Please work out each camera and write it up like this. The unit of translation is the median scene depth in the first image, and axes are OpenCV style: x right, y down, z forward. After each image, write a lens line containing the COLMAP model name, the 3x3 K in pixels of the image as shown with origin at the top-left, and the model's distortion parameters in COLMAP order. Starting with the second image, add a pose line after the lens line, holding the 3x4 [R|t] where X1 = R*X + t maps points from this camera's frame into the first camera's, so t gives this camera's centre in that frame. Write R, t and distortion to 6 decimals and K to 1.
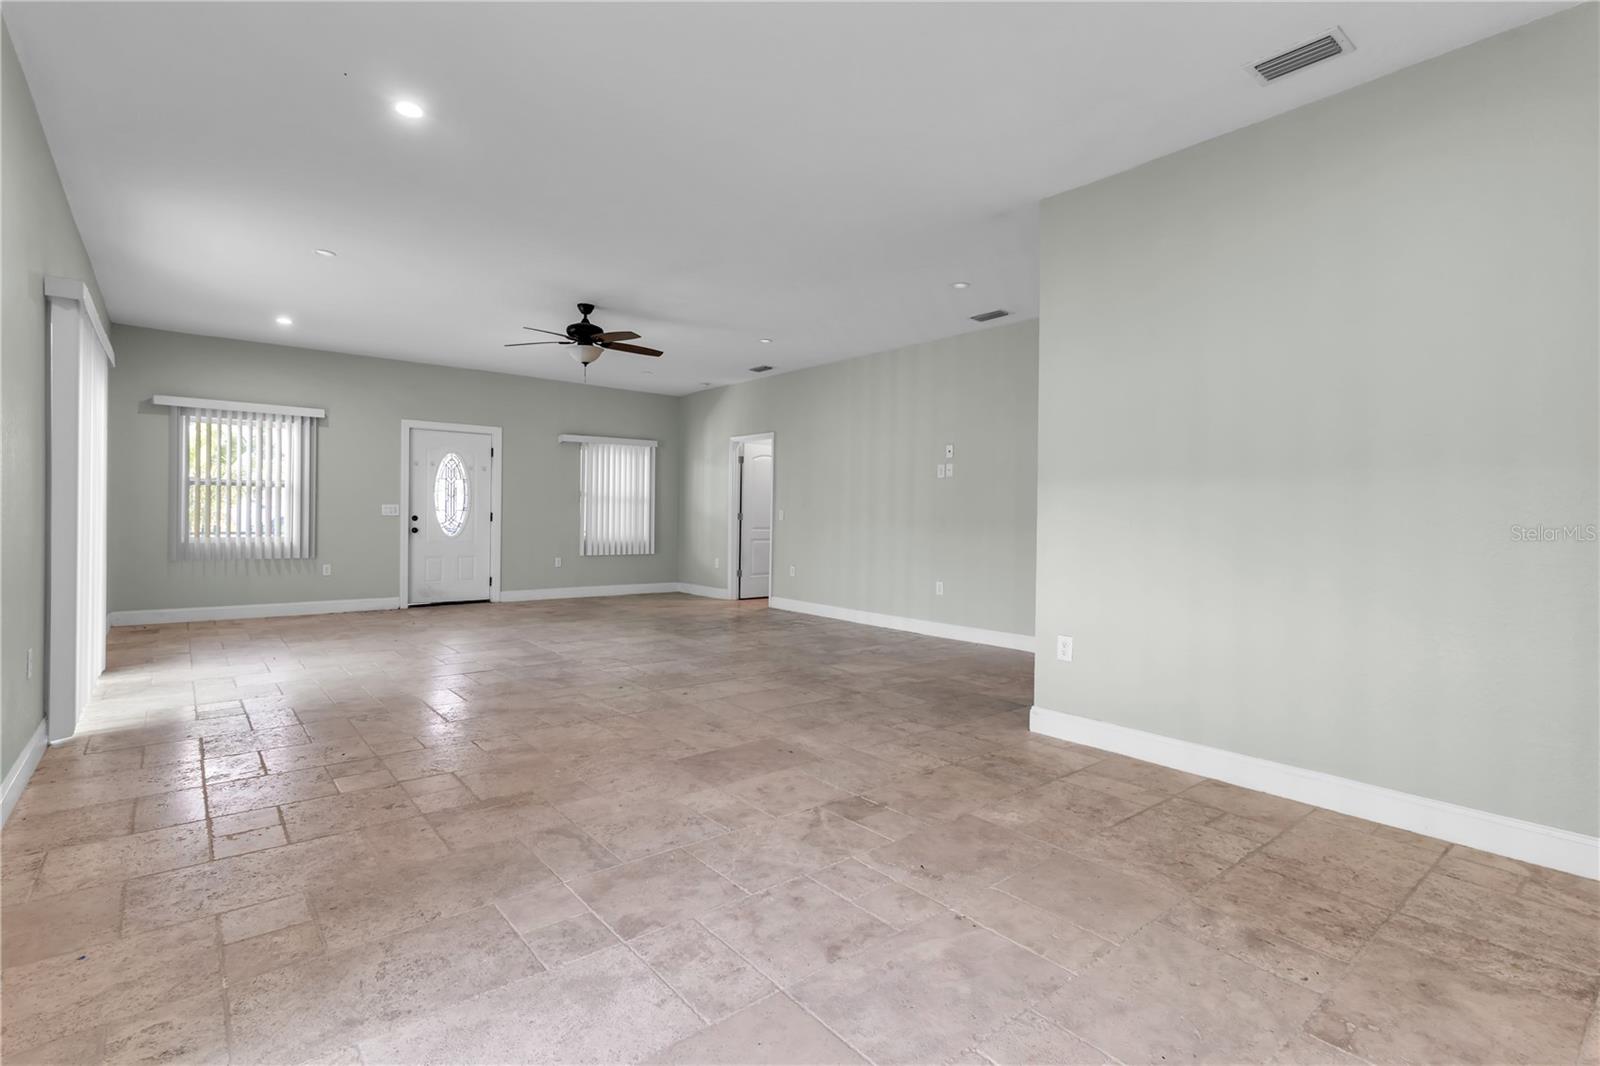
lens RADIAL K [[757.0, 0, 793.7], [0, 757.0, 520.5], [0, 0, 1]] dist [0.001841, 0.000253]
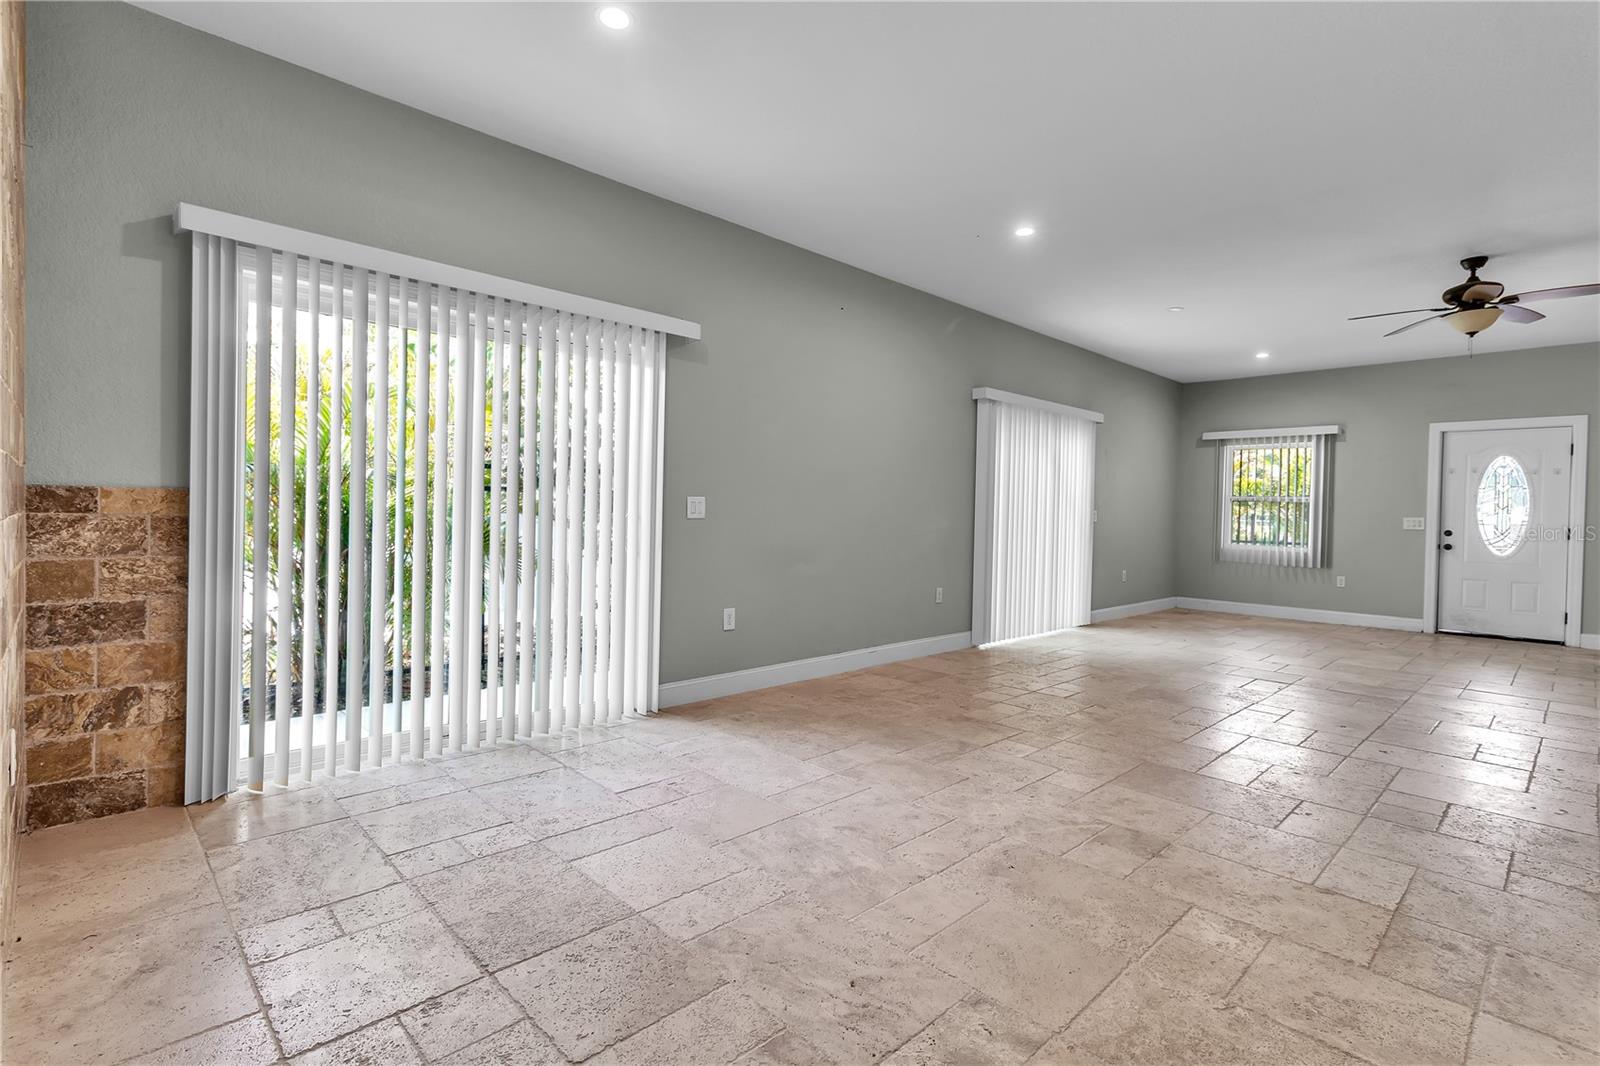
lens RADIAL K [[751.6, 0, 802.8], [0, 751.6, 519.8], [0, 0, 1]] dist [0.002799, 0.001237]
pose [[0.085171, -0.001204, -0.996366, 0.443046], [-0.026137, 0.999652, -0.003442, 0.005683], [0.996023, 0.026335, 0.085110, 0.249040]]
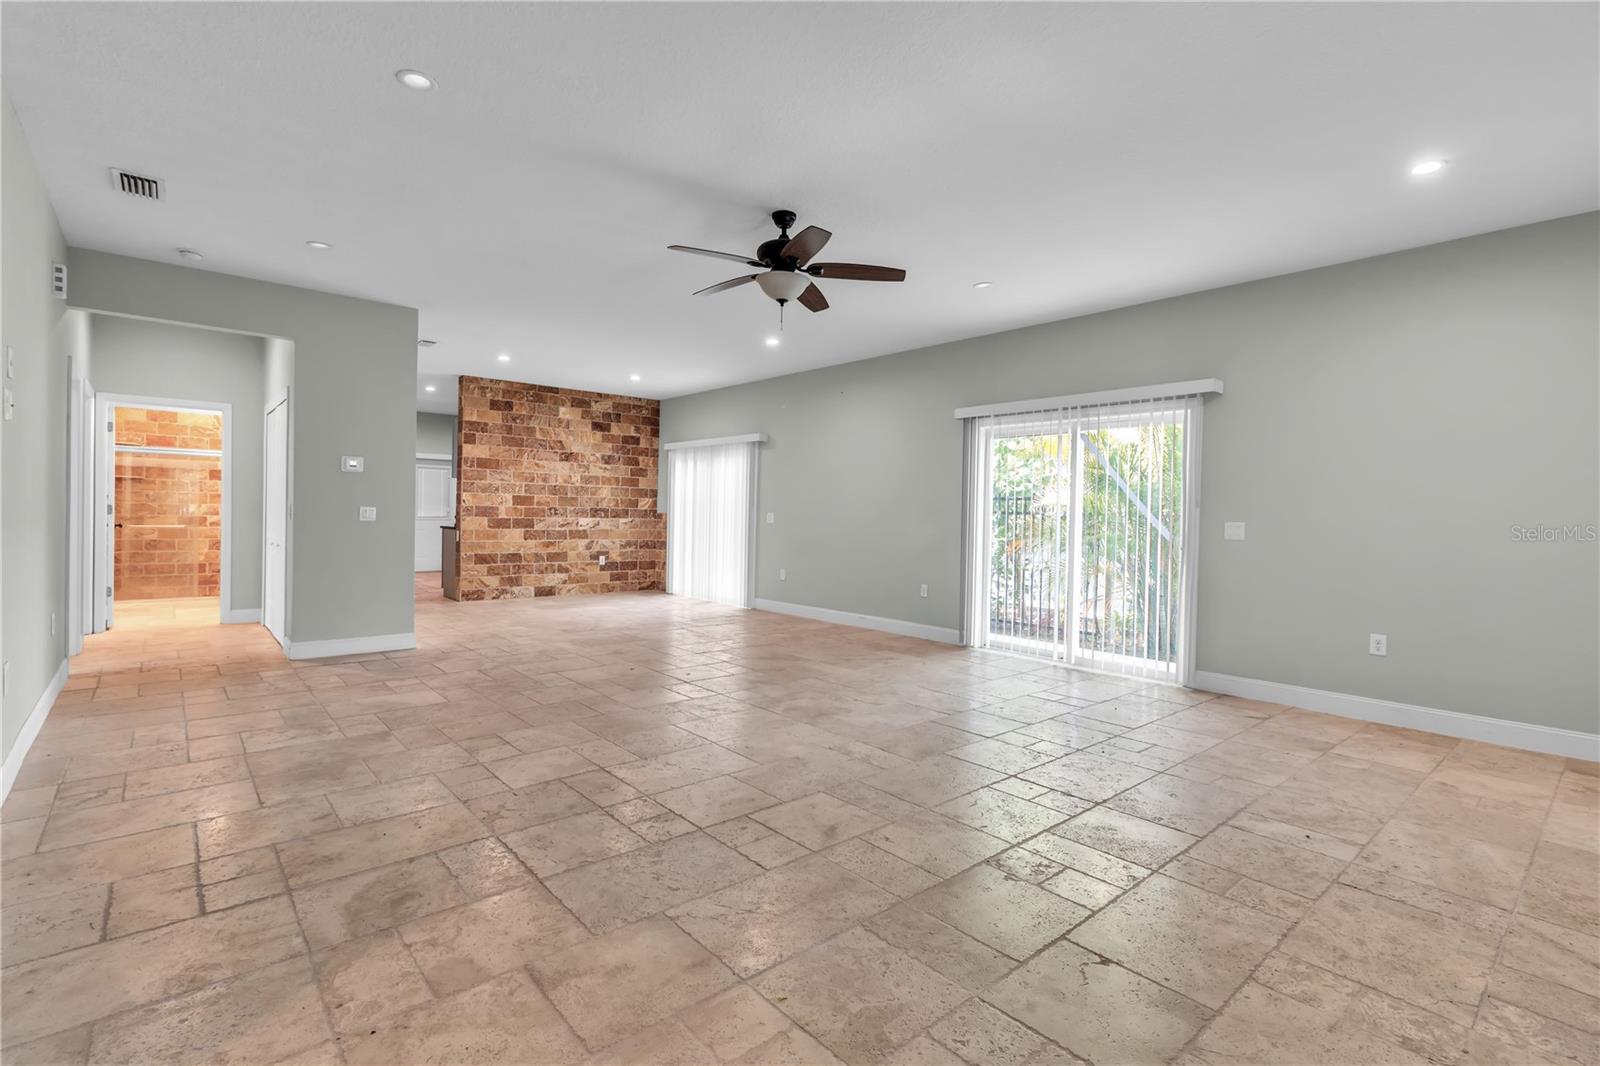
lens RADIAL K [[732.6, 0, 799.6], [0, 732.6, 520.1], [0, 0, 1]] dist [0.001517, 0.000253]
pose [[-0.998797, -0.034191, -0.035164, -0.272861], [-0.034745, 0.999279, 0.015287, -0.025274], [0.034616, 0.016491, -0.999265, 1.647535]]
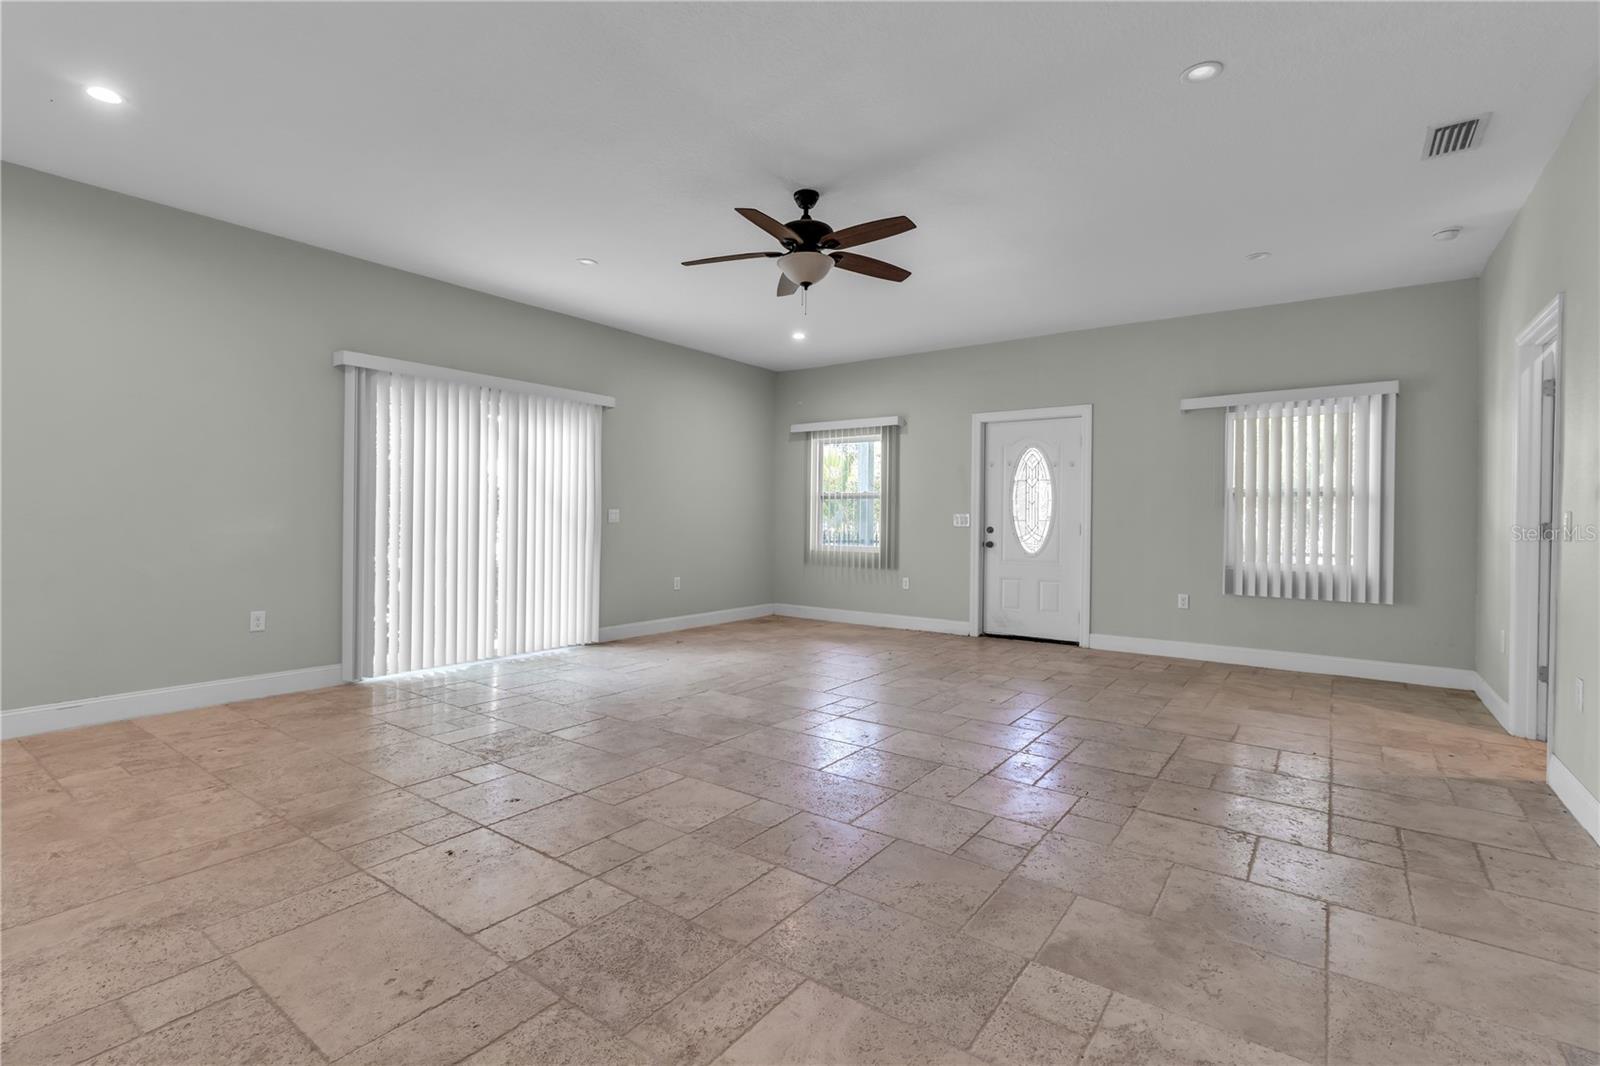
lens RADIAL K [[732.6, 0, 799.6], [0, 732.6, 520.1], [0, 0, 1]] dist [0.001517, 0.000253]
pose [[0.258137, -0.009342, -0.966063, 0.319549], [-0.012857, 0.999831, -0.013104, -0.000784], [0.966023, 0.015803, 0.257974, 0.837773]]
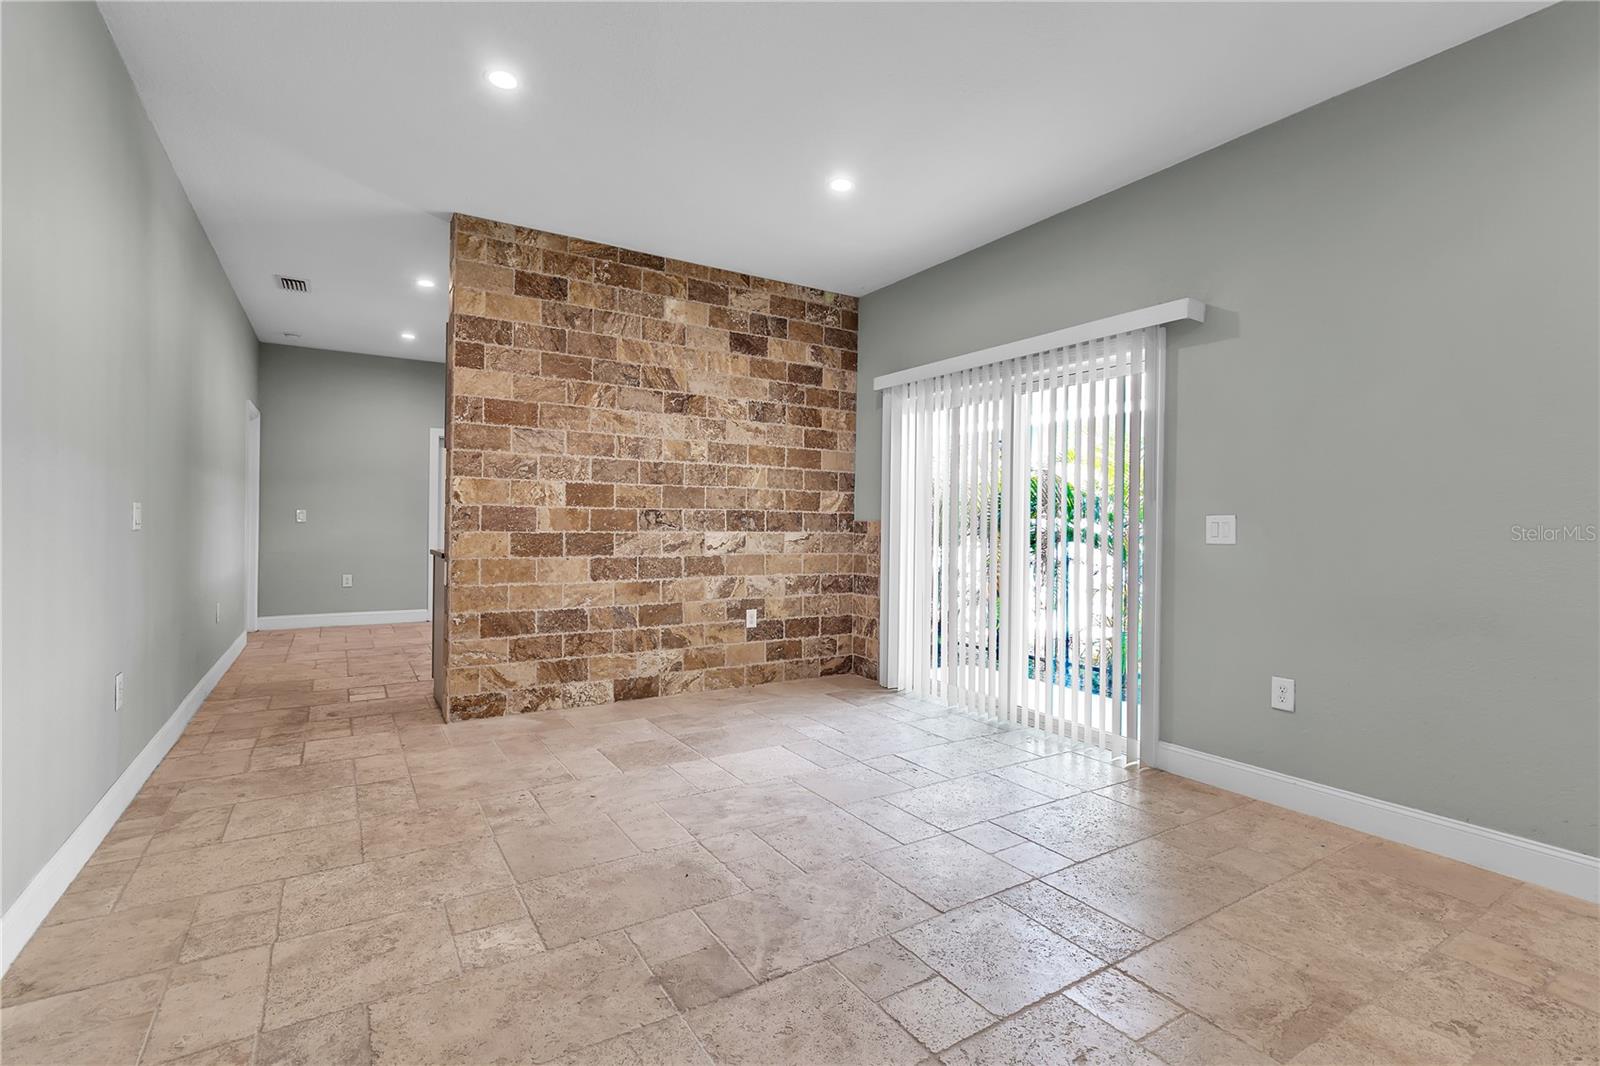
lens RADIAL K [[732.6, 0, 799.6], [0, 732.6, 520.1], [0, 0, 1]] dist [0.001517, 0.000253]
pose [[-0.992513, -0.026539, 0.119220, -0.031235], [-0.026144, 0.999646, 0.004879, -0.006689], [-0.119307, 0.001726, -0.992856, 0.761737]]
